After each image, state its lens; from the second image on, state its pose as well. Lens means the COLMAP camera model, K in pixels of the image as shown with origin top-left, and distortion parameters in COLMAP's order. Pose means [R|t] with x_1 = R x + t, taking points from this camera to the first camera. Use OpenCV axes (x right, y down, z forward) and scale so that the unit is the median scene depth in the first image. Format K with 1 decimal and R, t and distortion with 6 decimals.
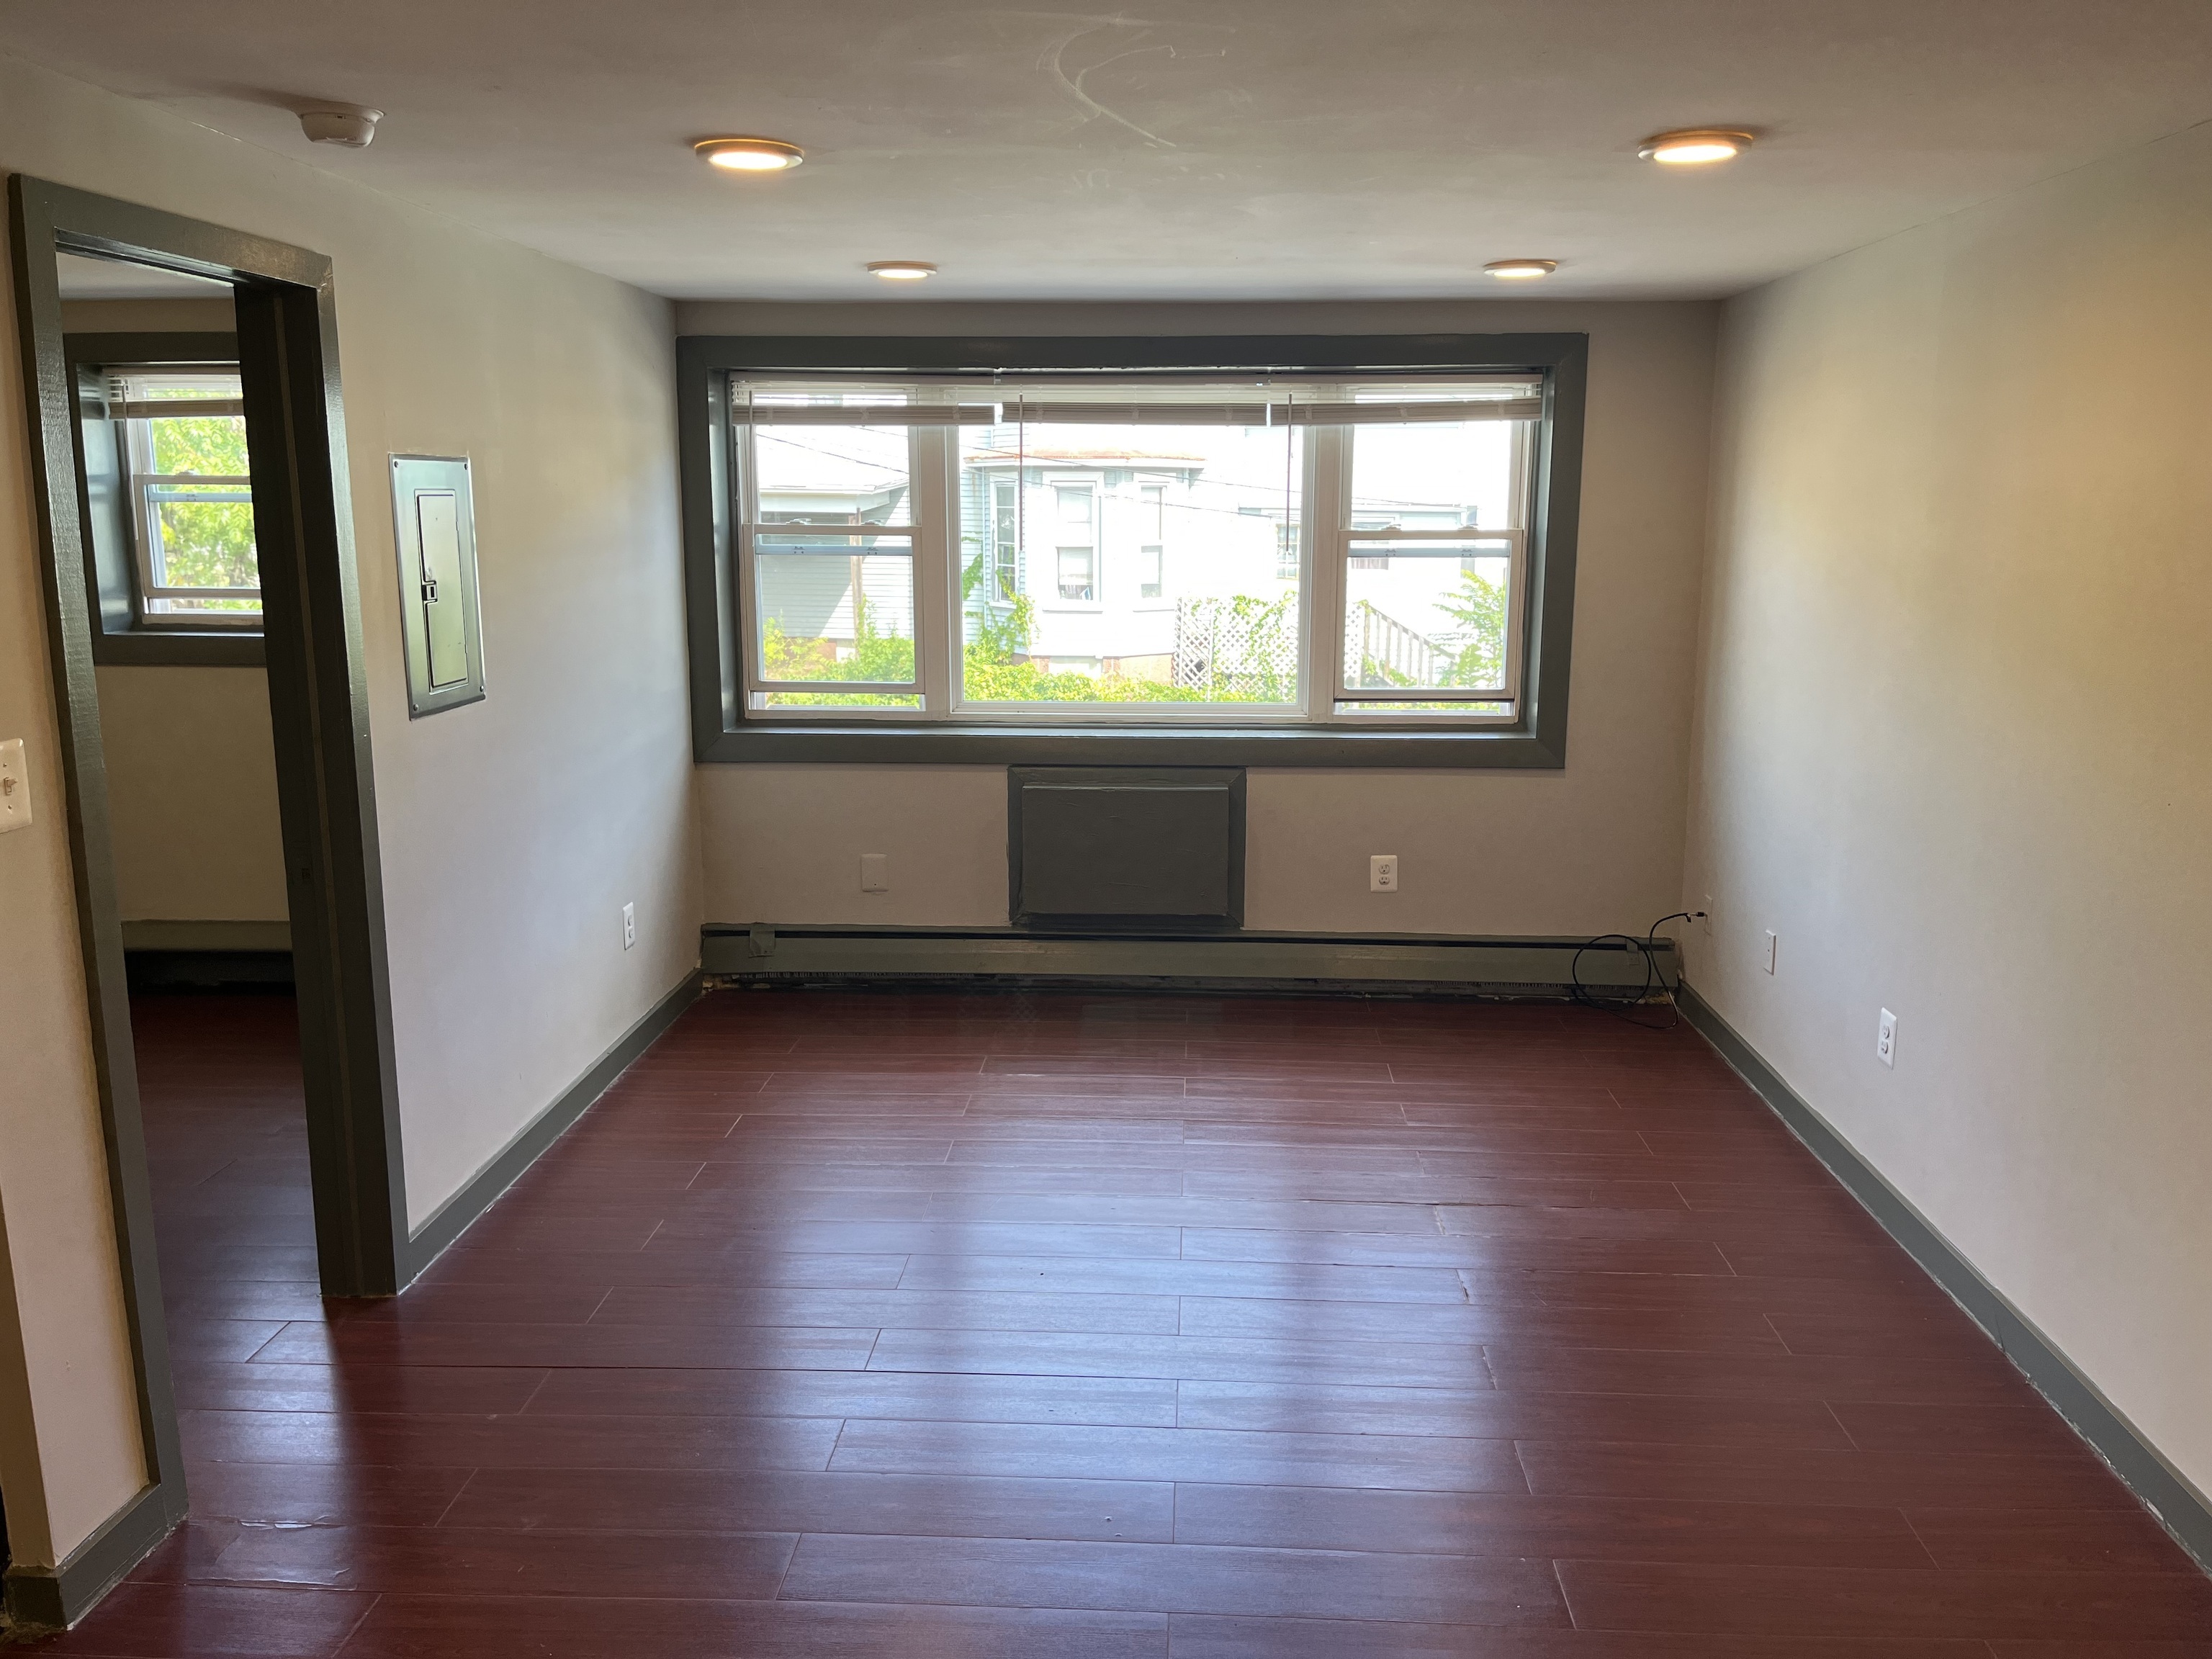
lens RADIAL K [[1694.8, 0, 1106.0], [0, 1694.8, 829.5], [0, 0, 1]] dist [0.085884, -0.091557]
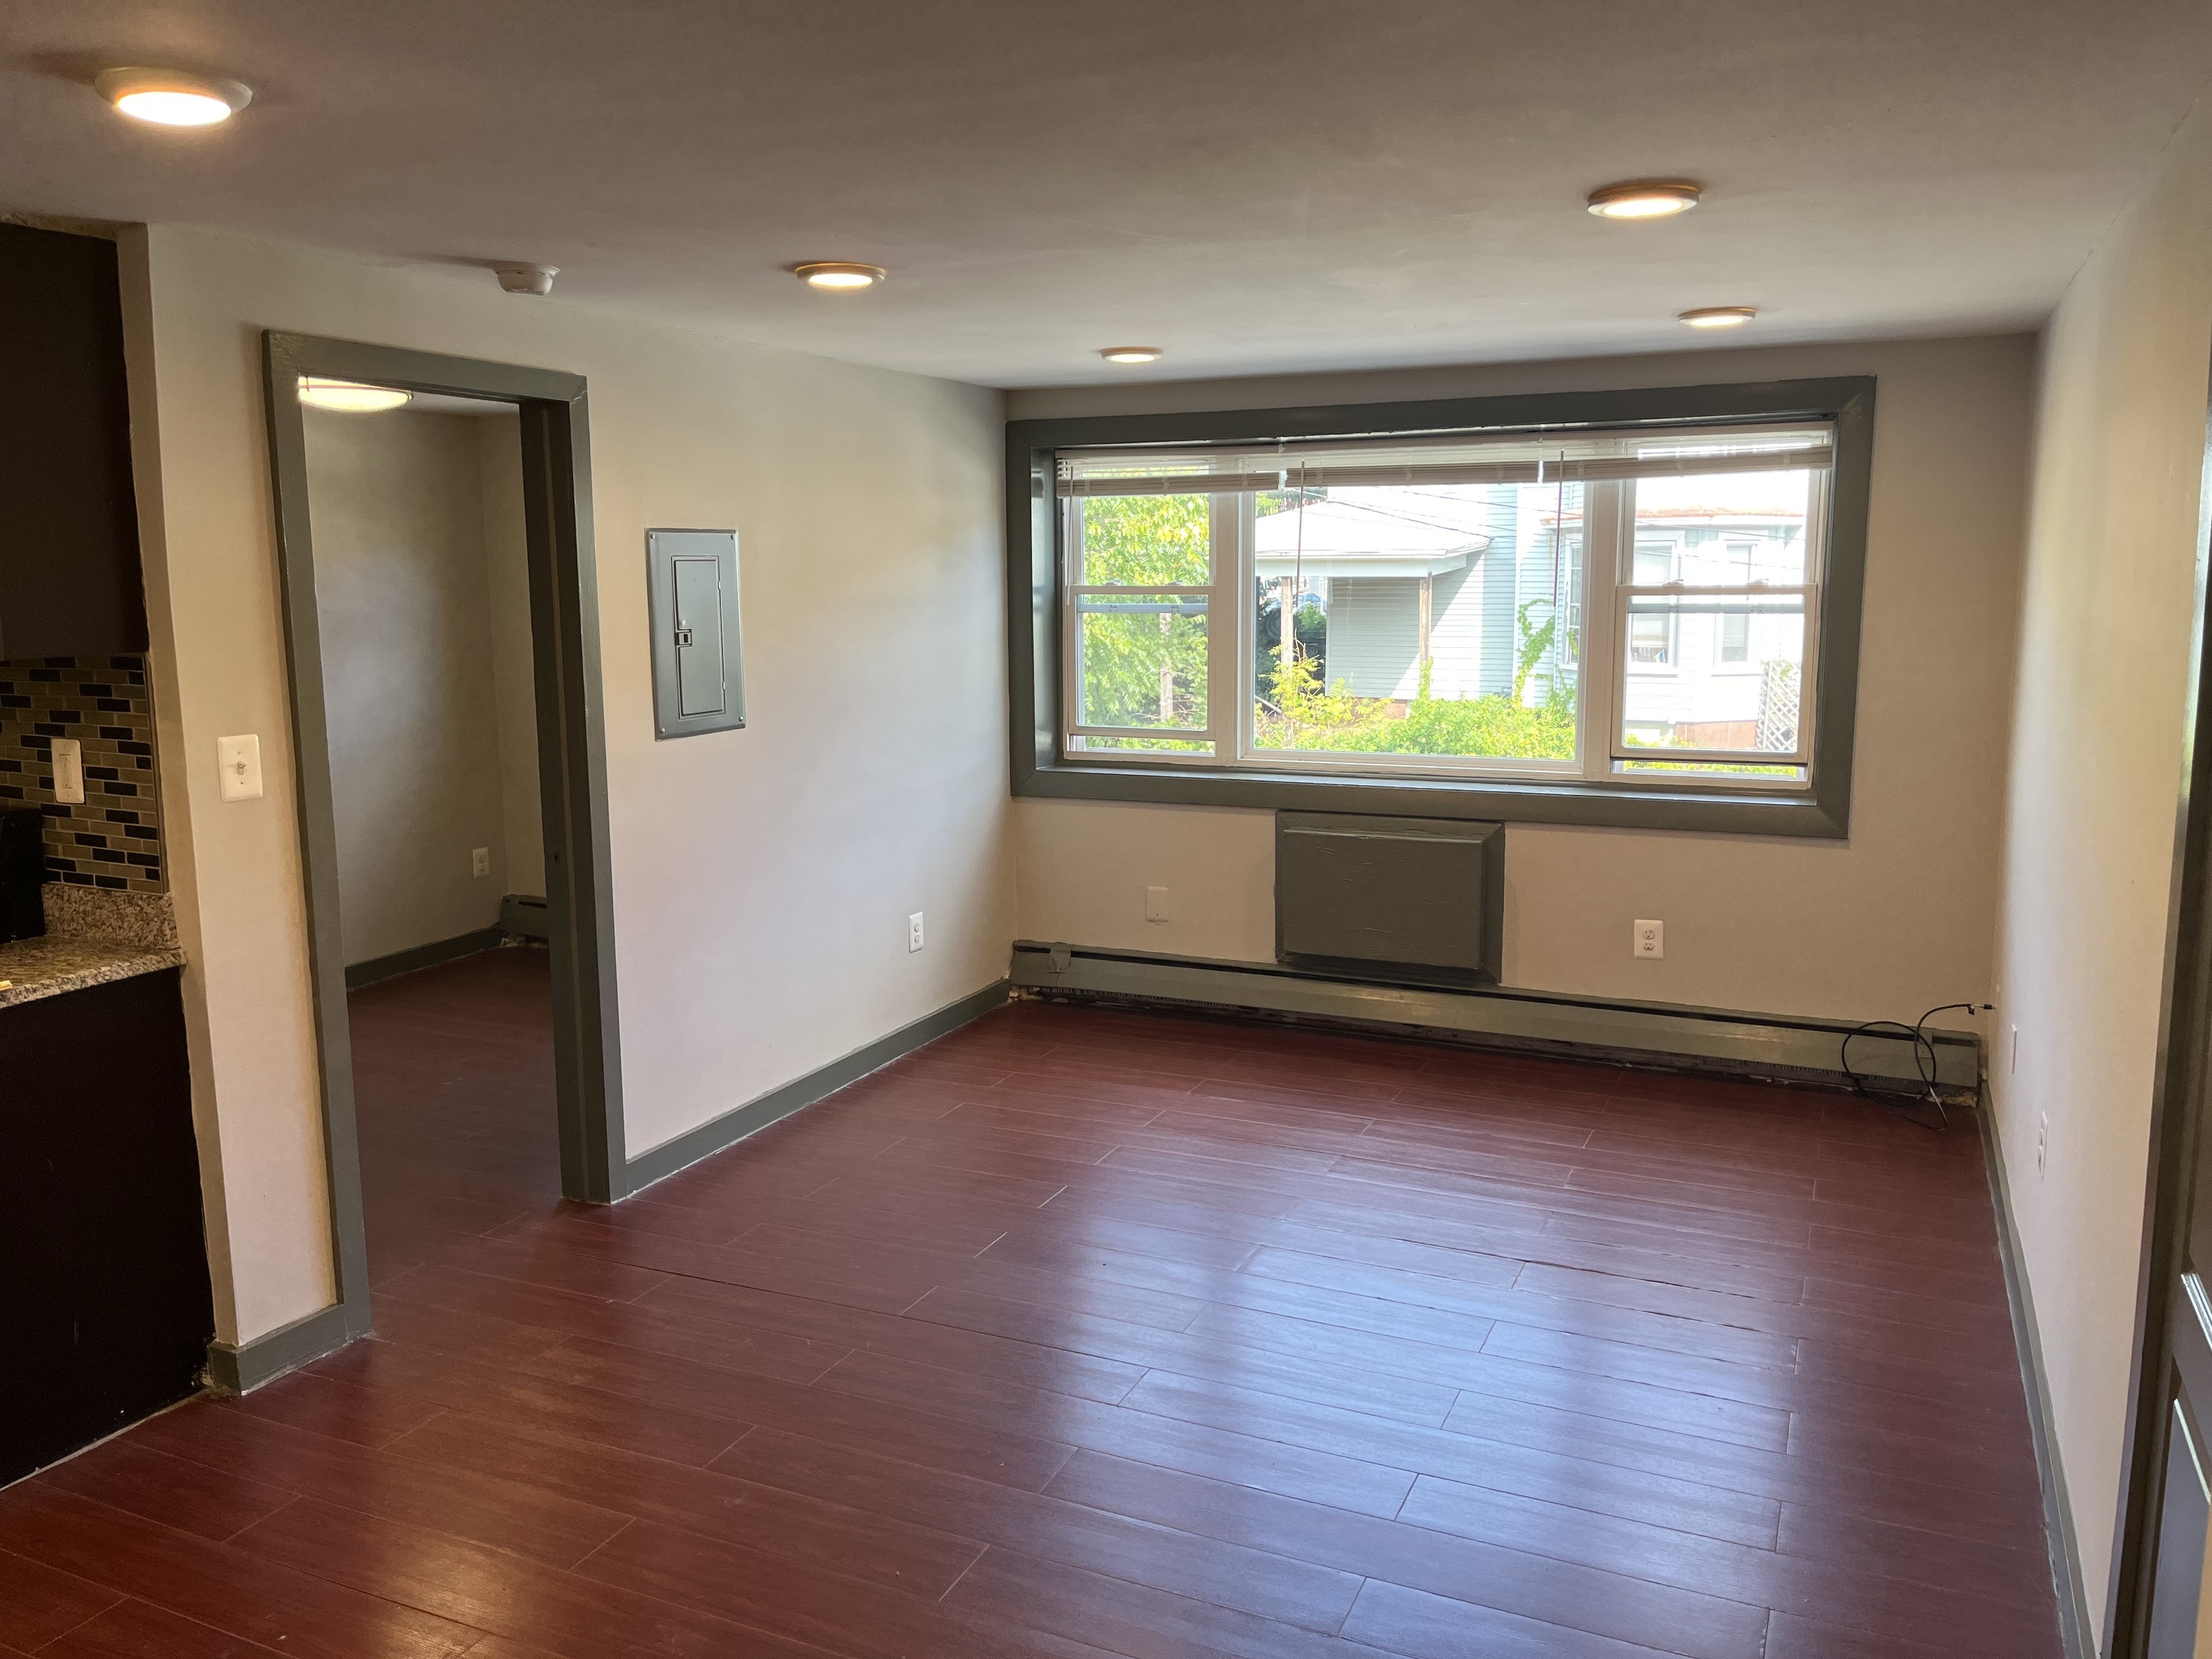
lens RADIAL K [[1681.3, 0, 1106.0], [0, 1681.3, 829.5], [0, 0, 1]] dist [0.093044, -0.123022]
pose [[0.929022, 0.048405, -0.366845, 0.227793], [-0.061672, 0.997795, -0.024521, 0.006508], [0.364849, 0.045405, 0.929959, -0.010963]]
